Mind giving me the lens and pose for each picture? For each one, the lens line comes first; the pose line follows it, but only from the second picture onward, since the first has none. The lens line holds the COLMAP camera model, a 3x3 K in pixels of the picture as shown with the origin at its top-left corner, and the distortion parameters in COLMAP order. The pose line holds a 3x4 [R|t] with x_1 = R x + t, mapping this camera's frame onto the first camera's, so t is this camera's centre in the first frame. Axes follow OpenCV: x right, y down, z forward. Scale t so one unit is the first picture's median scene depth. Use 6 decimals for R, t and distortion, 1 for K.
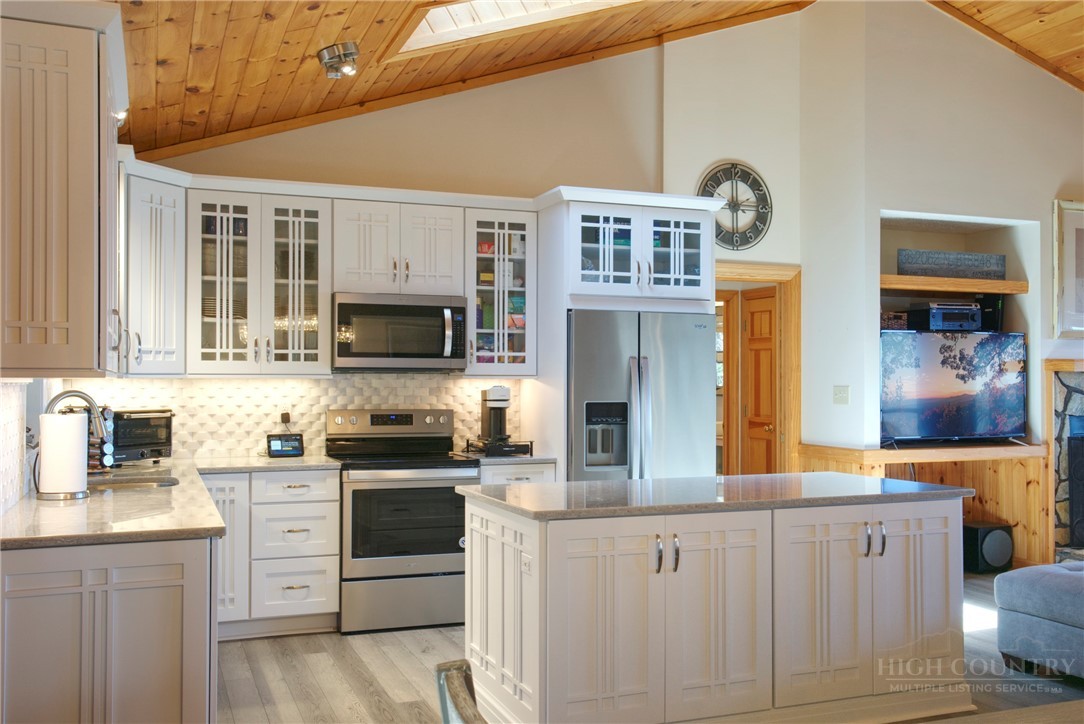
lens RADIAL K [[1058.2, 0, 585.3], [0, 1058.2, 382.6], [0, 0, 1]] dist [0.008735, 0.005322]
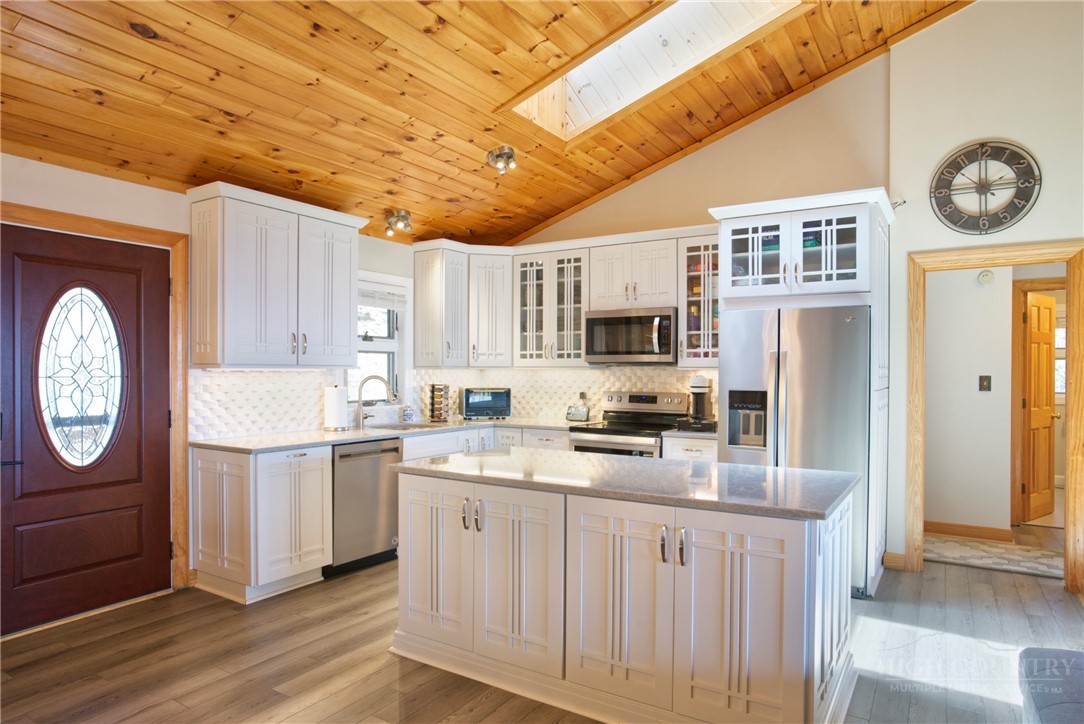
lens RADIAL K [[658.8, 0, 546.6], [0, 658.8, 380.1], [0, 0, 1]] dist [-0.008186, 0.000366]
pose [[0.584411, 0.013598, -0.811344, 0.456435], [-0.005646, 0.999904, 0.012691, -0.000587], [0.811438, -0.002836, 0.584432, 0.399109]]
